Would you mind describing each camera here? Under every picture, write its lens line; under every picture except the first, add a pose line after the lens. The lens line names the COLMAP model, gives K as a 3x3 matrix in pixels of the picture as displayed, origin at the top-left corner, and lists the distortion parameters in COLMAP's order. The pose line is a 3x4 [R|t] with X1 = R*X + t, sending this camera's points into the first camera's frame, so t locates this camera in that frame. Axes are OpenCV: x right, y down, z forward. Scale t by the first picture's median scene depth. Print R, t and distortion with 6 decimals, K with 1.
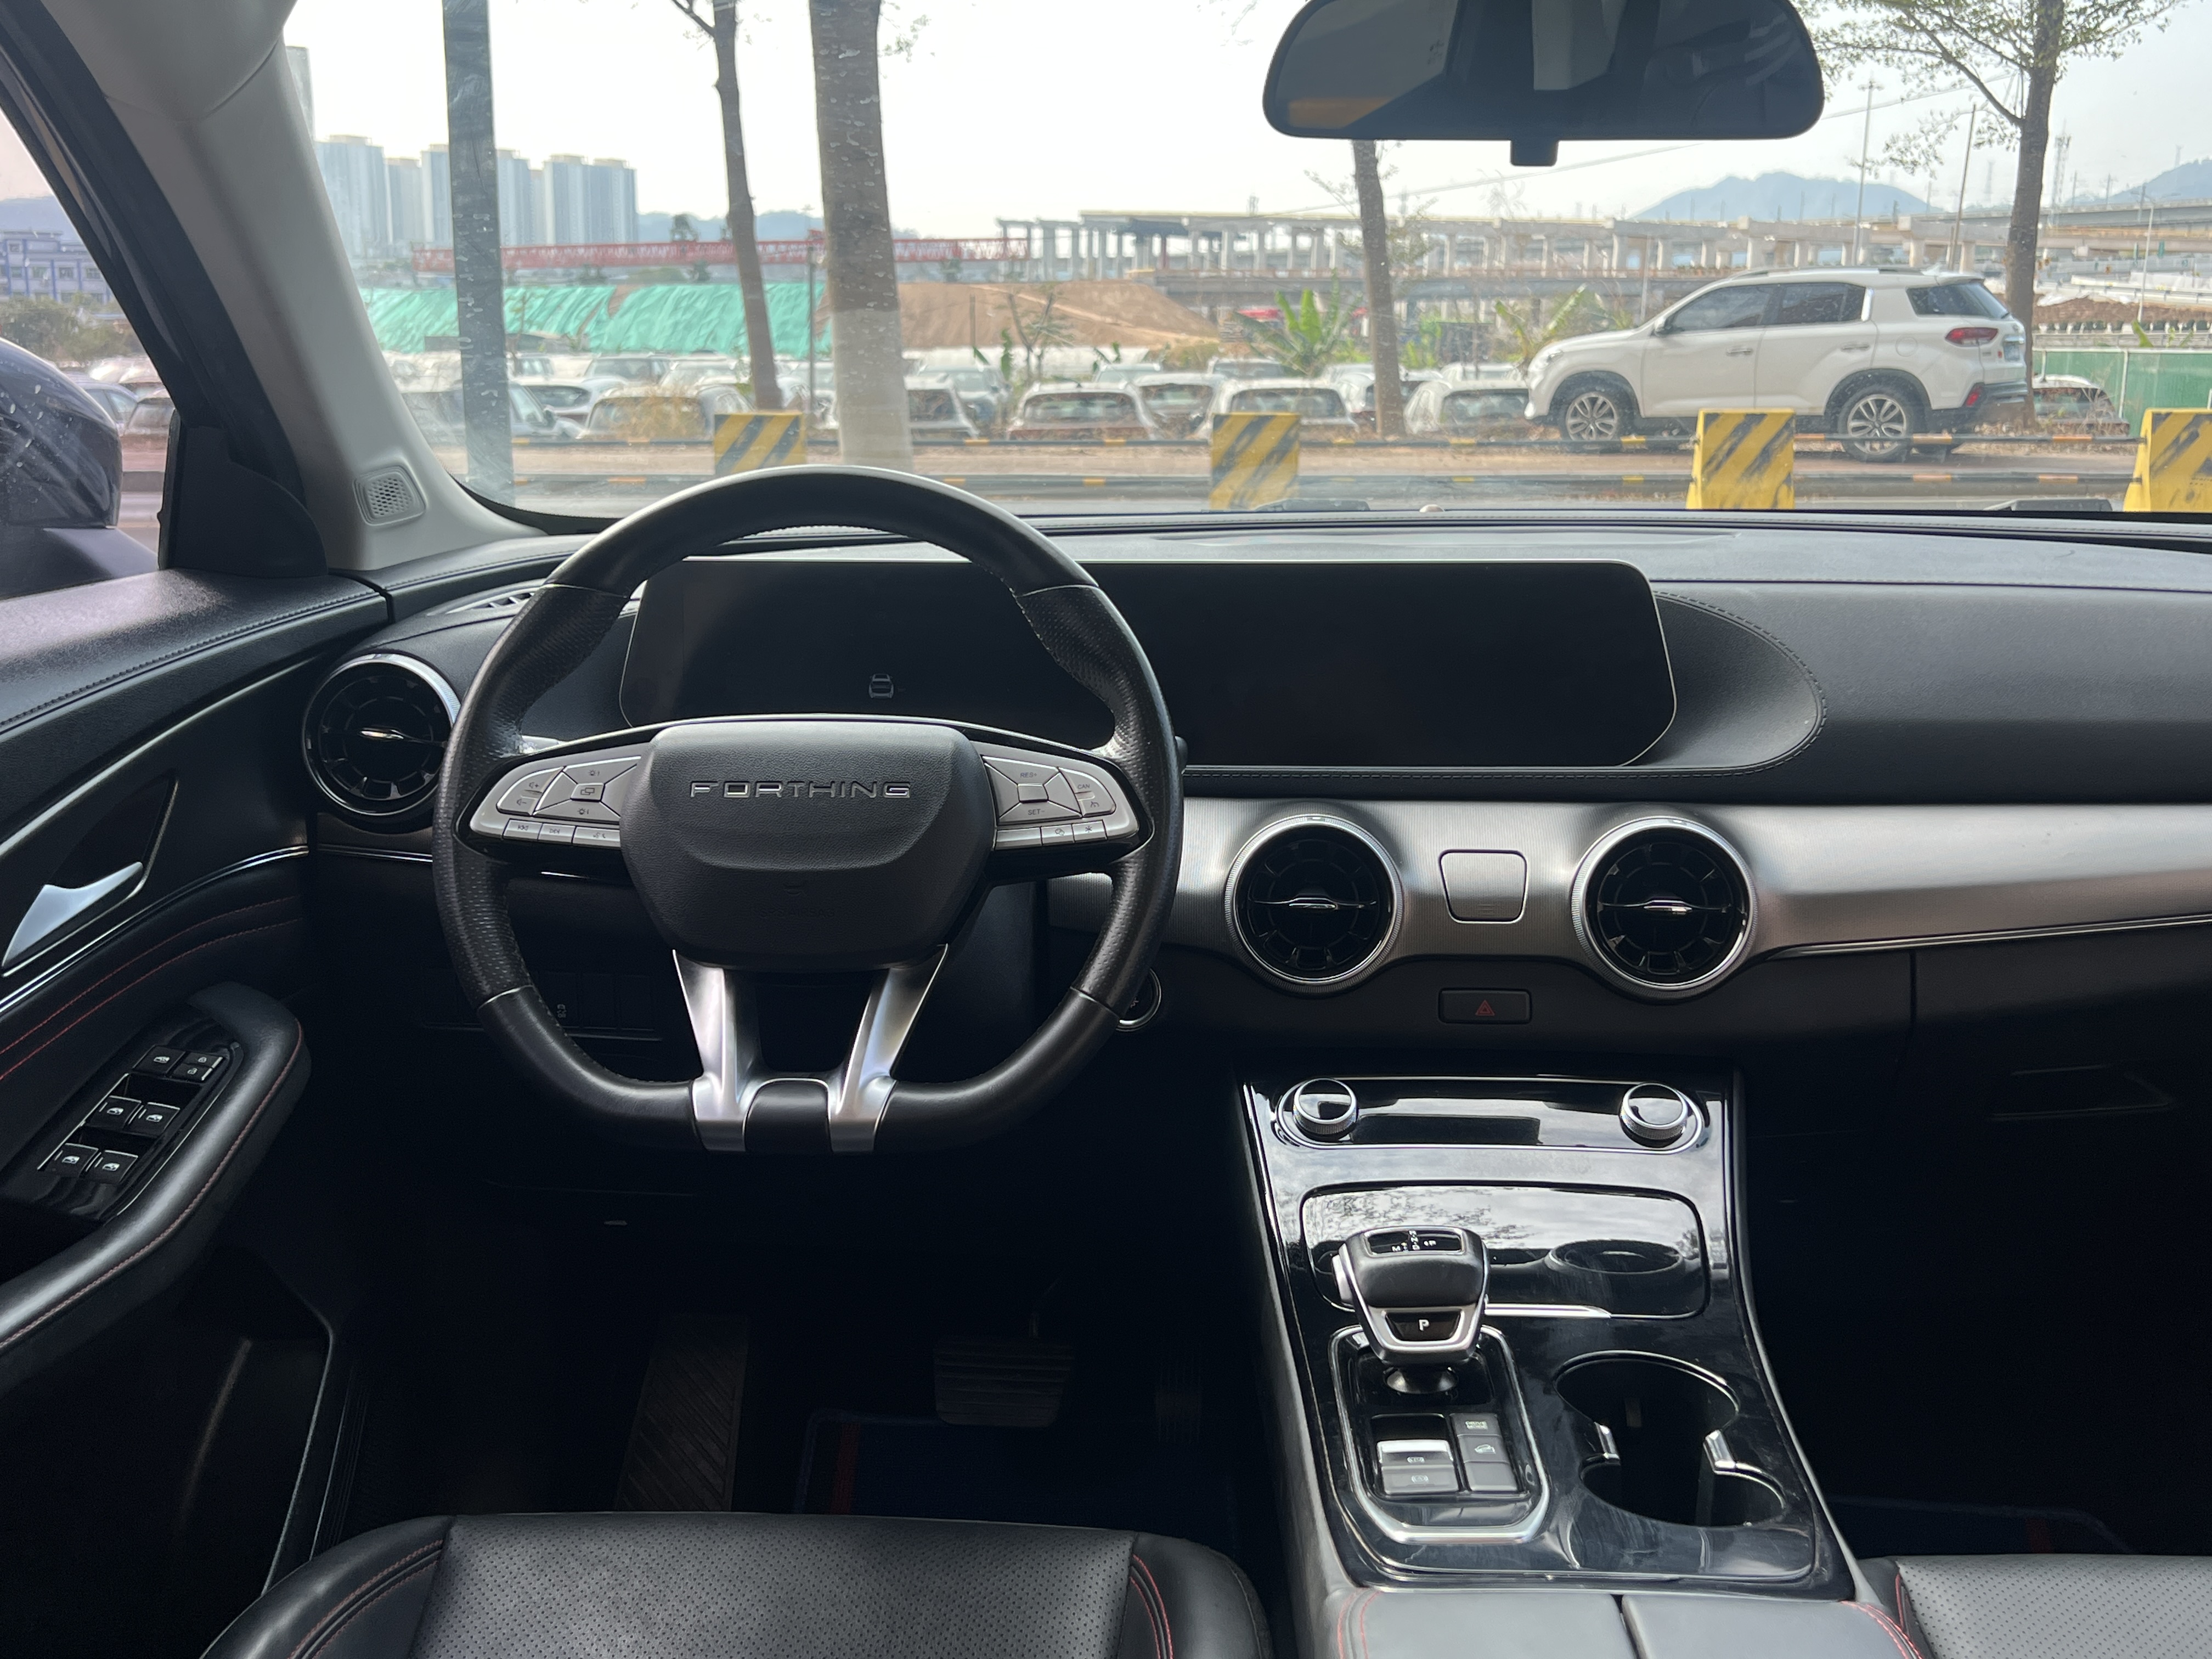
lens RADIAL K [[2291.7, 0, 1106.0], [0, 2291.7, 829.5], [0, 0, 1]] dist [0.090741, -0.203438]
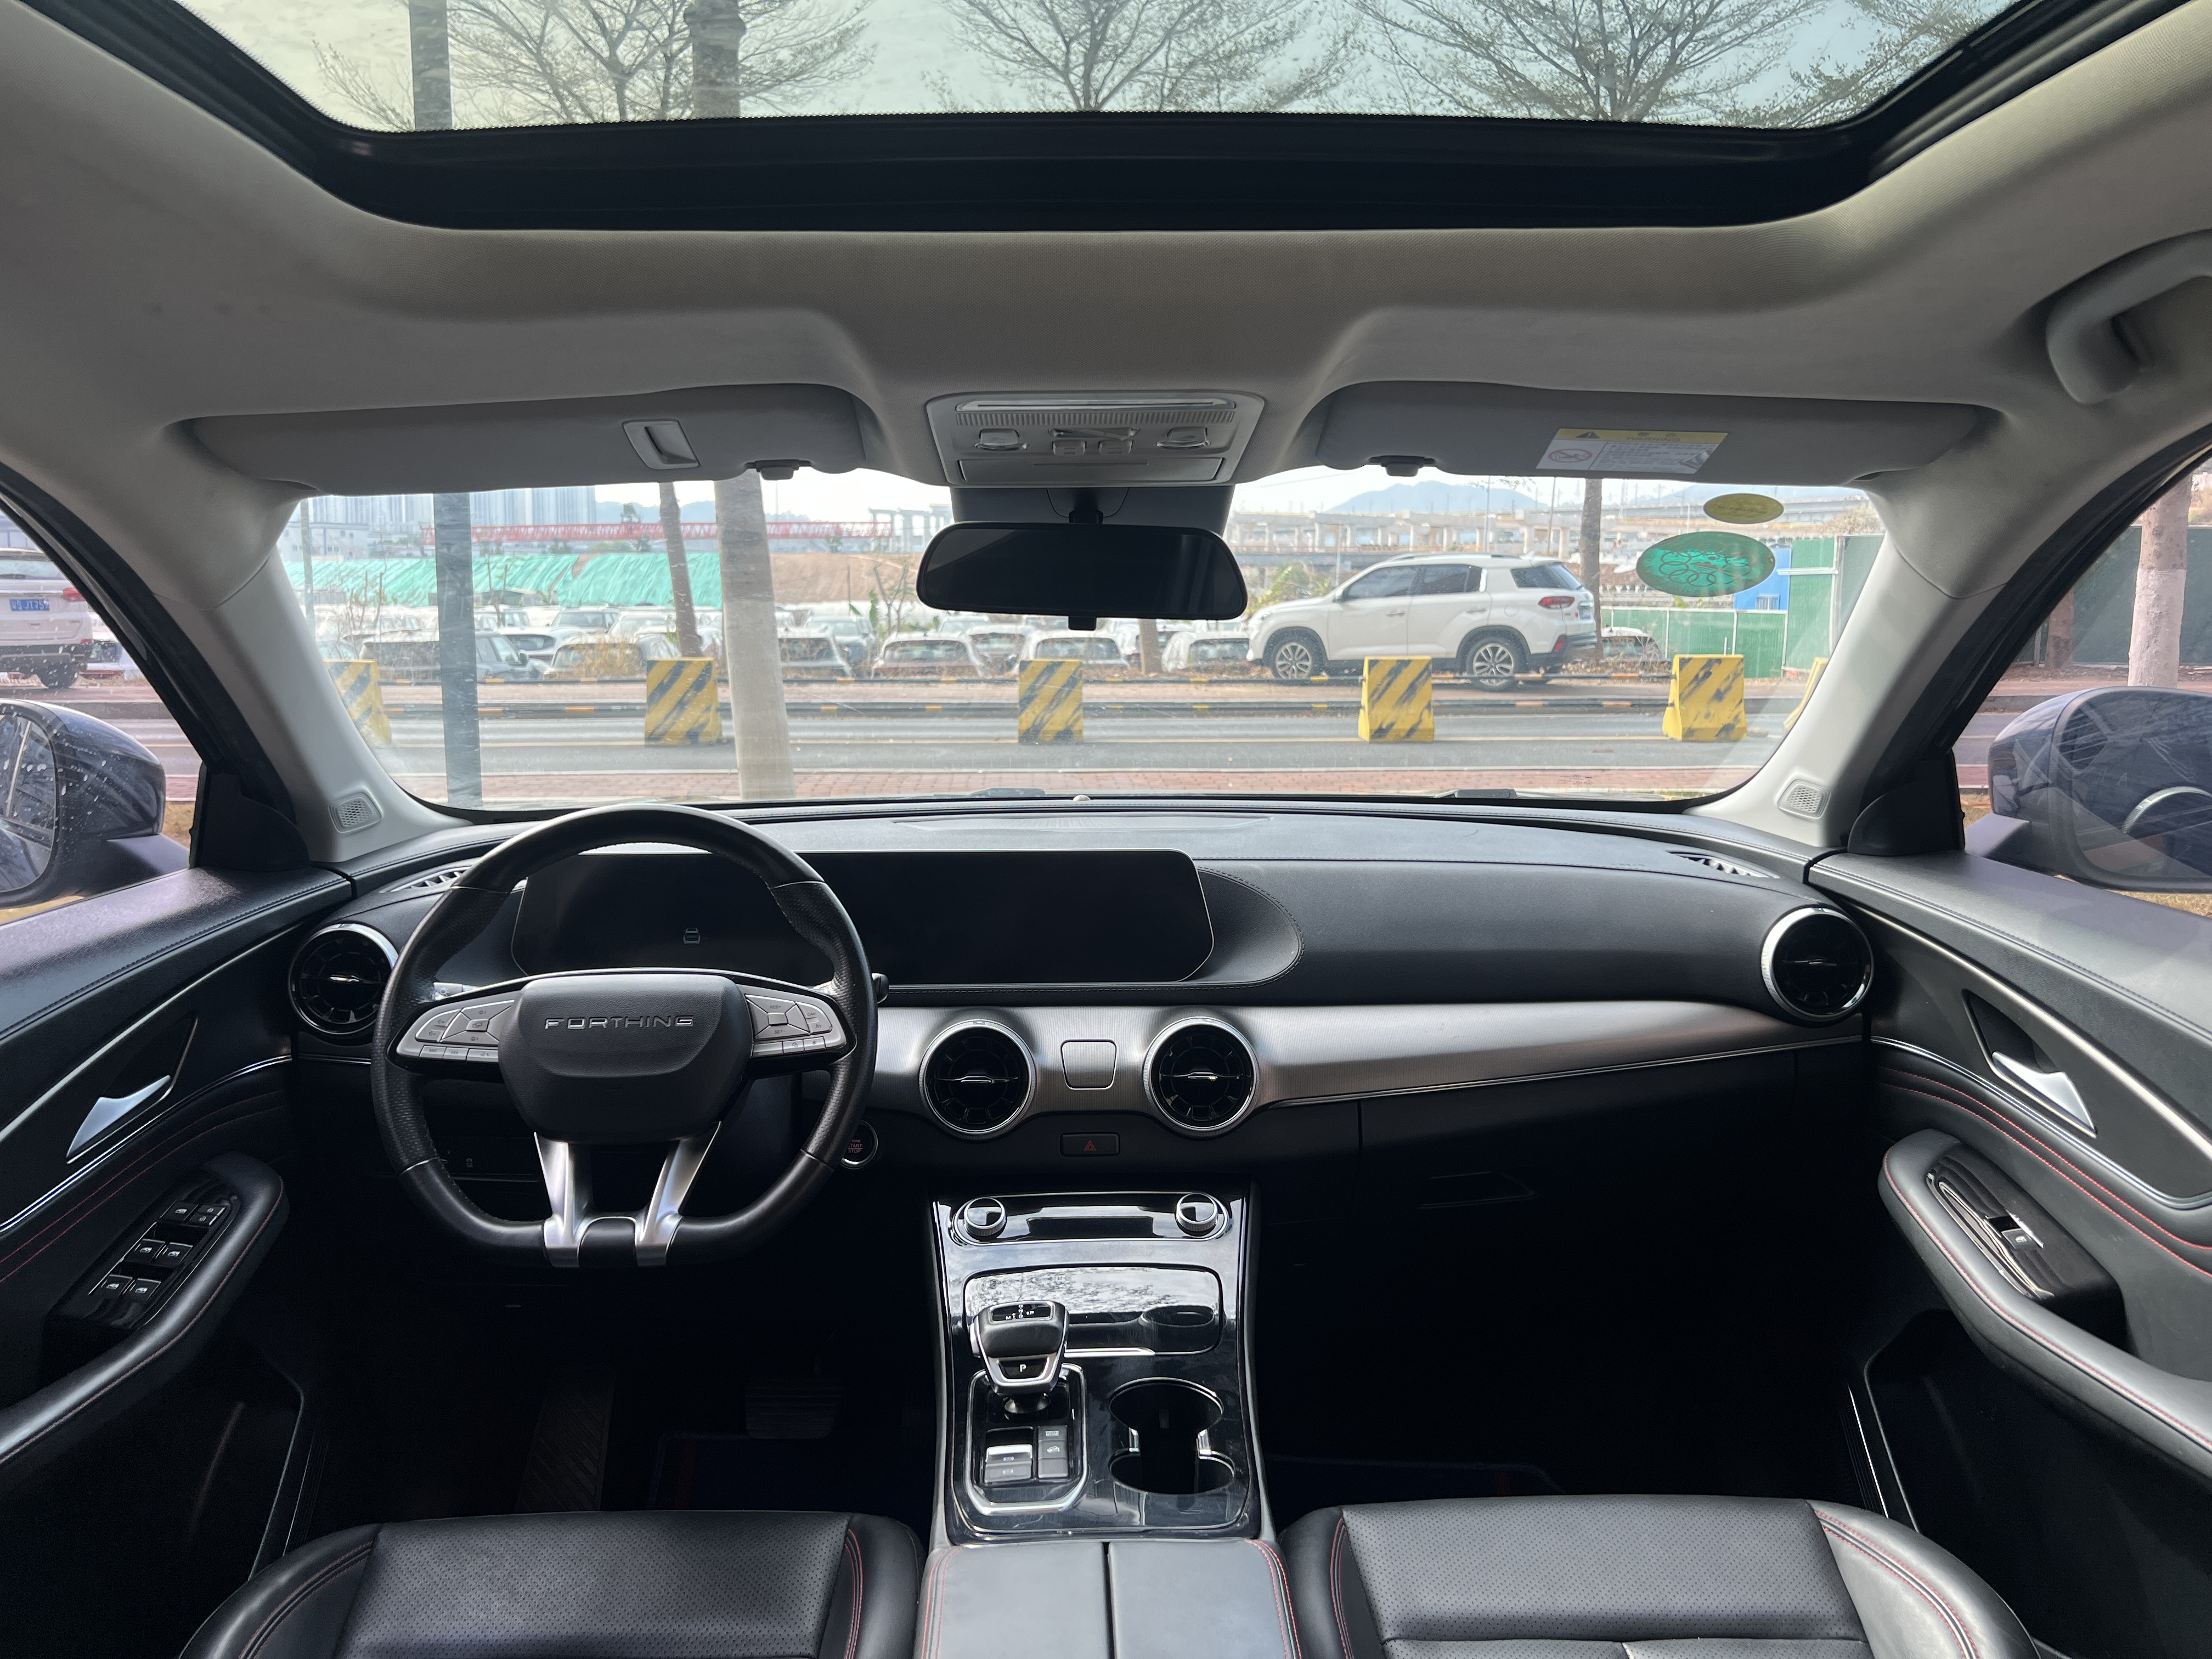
lens RADIAL K [[1709.8, 0, 1106.0], [0, 1709.8, 829.5], [0, 0, 1]] dist [0.116770, -0.218793]
pose [[0.996116, -0.012086, 0.087217, 0.059292], [0.018402, 0.997236, -0.071978, -0.037599], [-0.086106, 0.073303, 0.993586, -0.113480]]
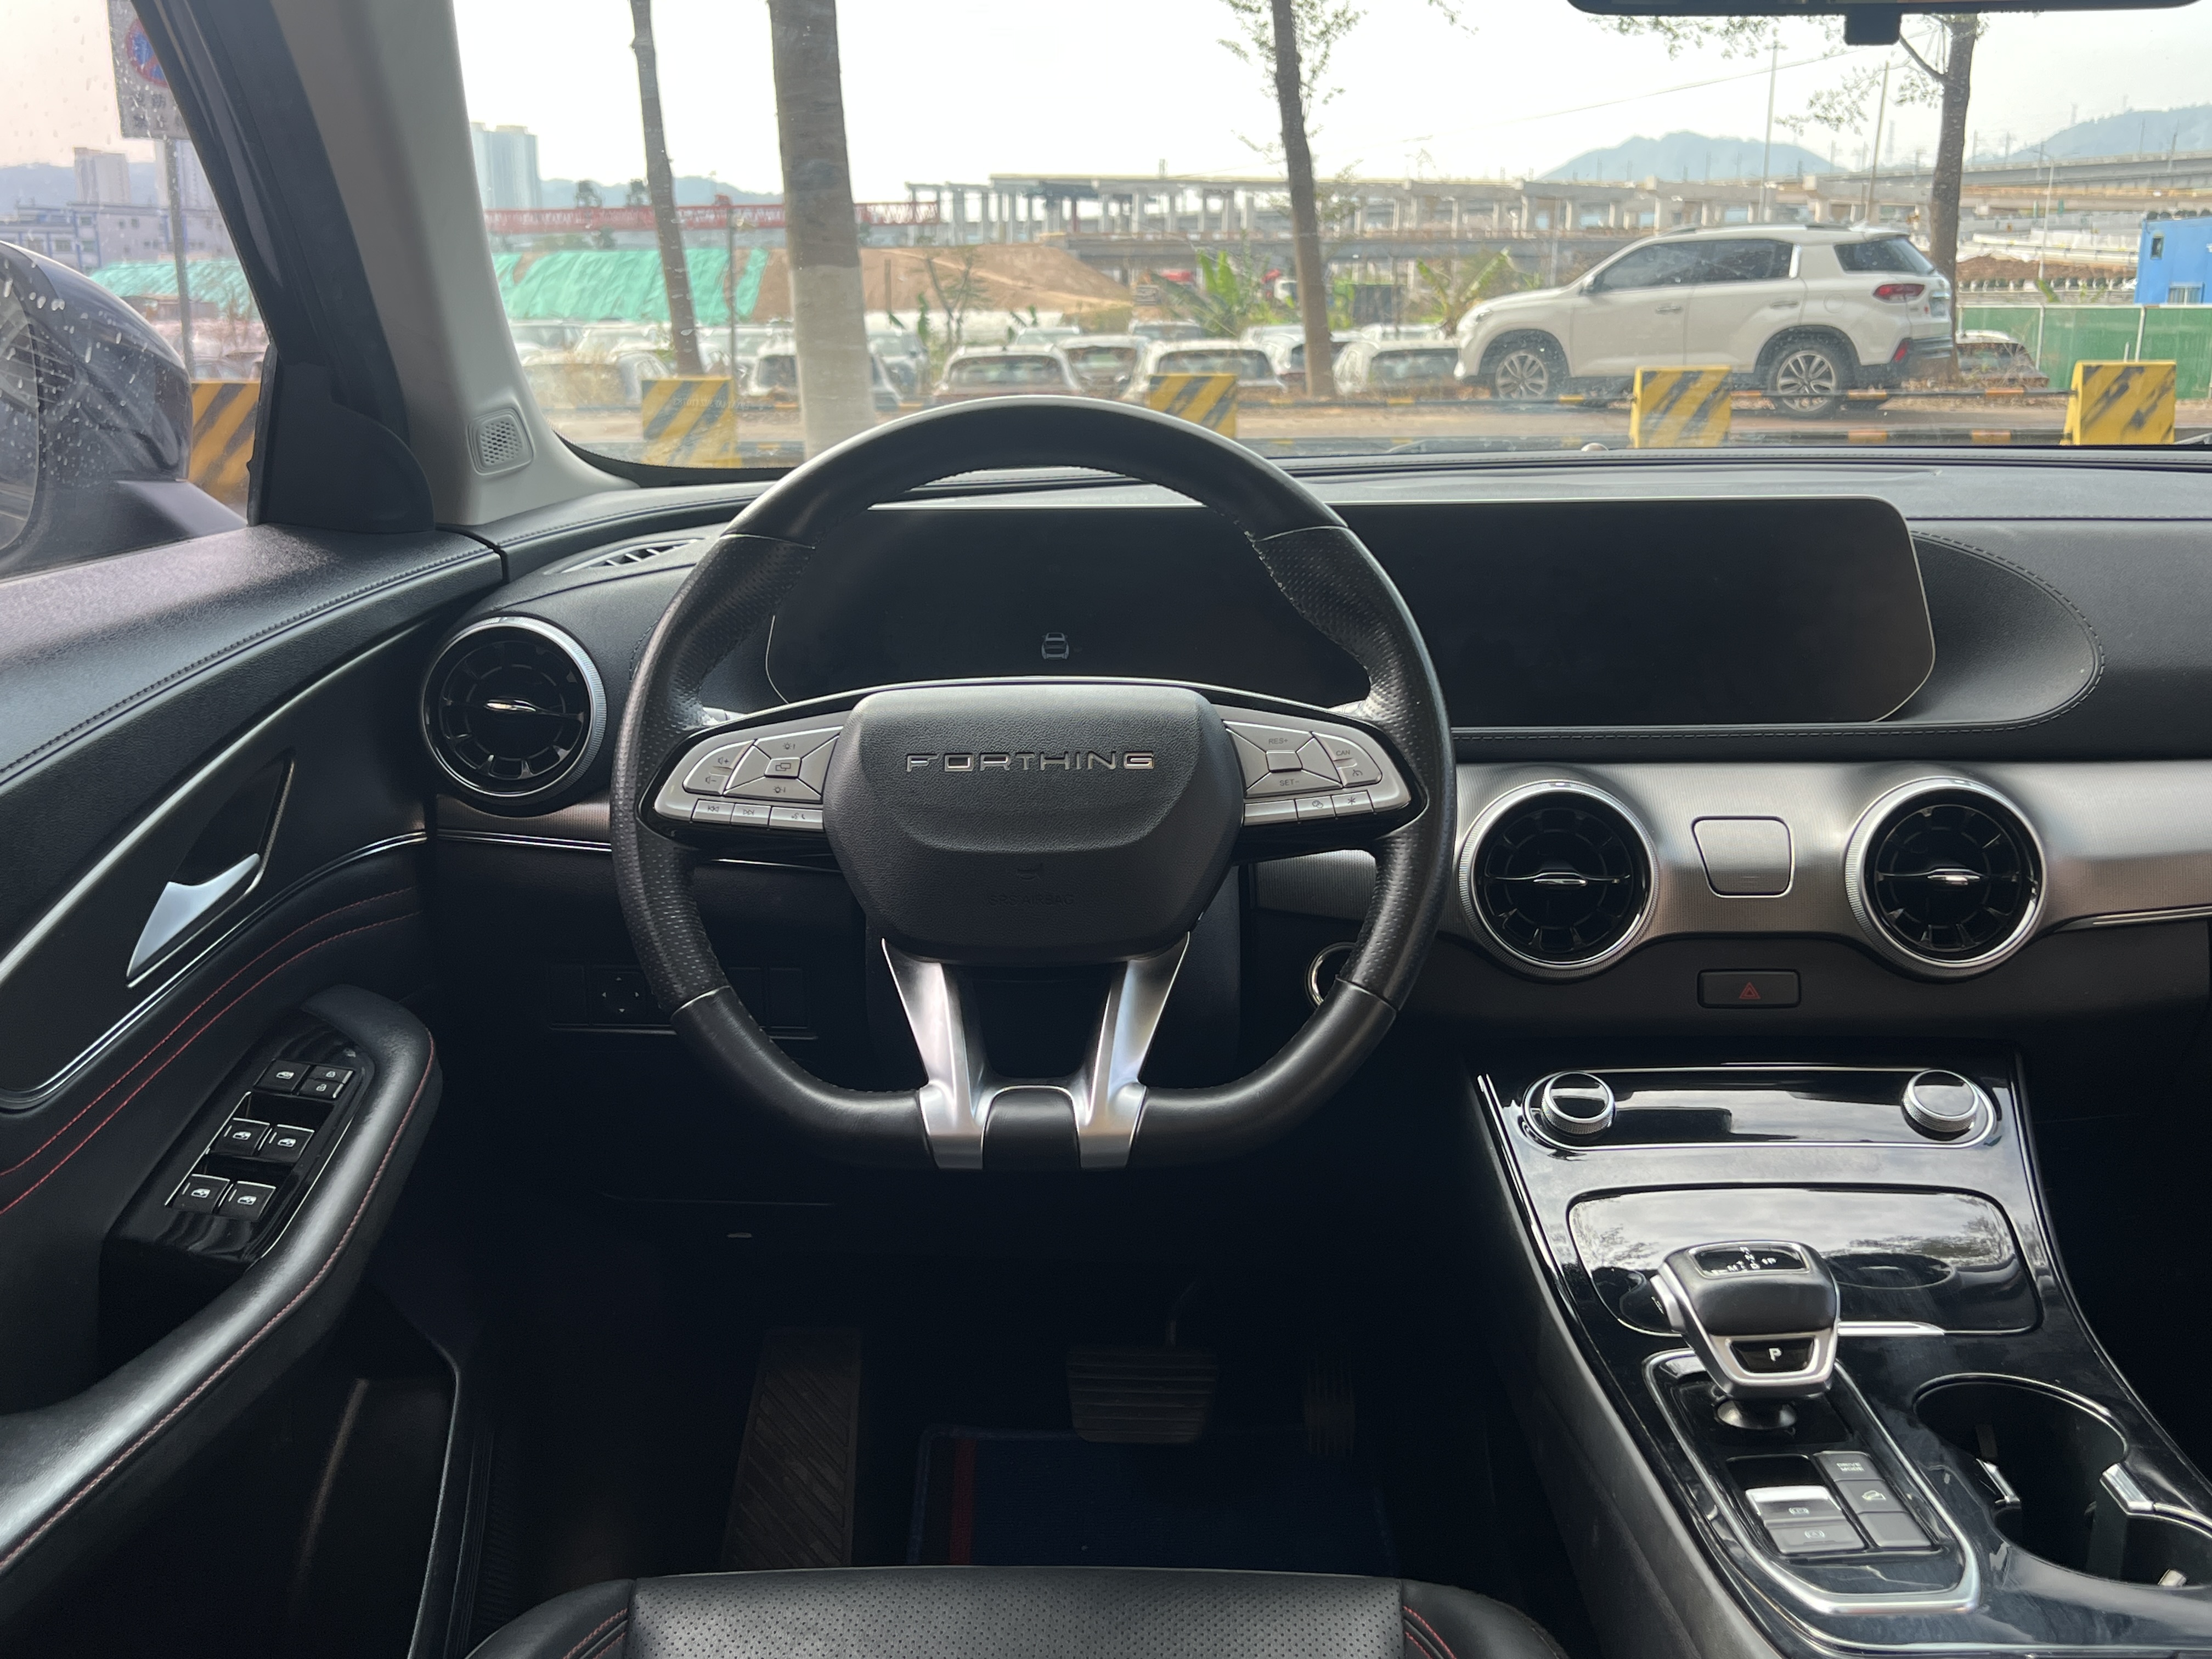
lens RADIAL K [[2290.5, 0, 1106.0], [0, 2290.5, 829.5], [0, 0, 1]] dist [0.078876, -0.196792]
pose [[0.999205, -0.015855, 0.036580, -0.091154], [0.015312, 0.999769, 0.015065, -0.002631], [-0.036810, -0.014493, 0.999217, 0.075982]]
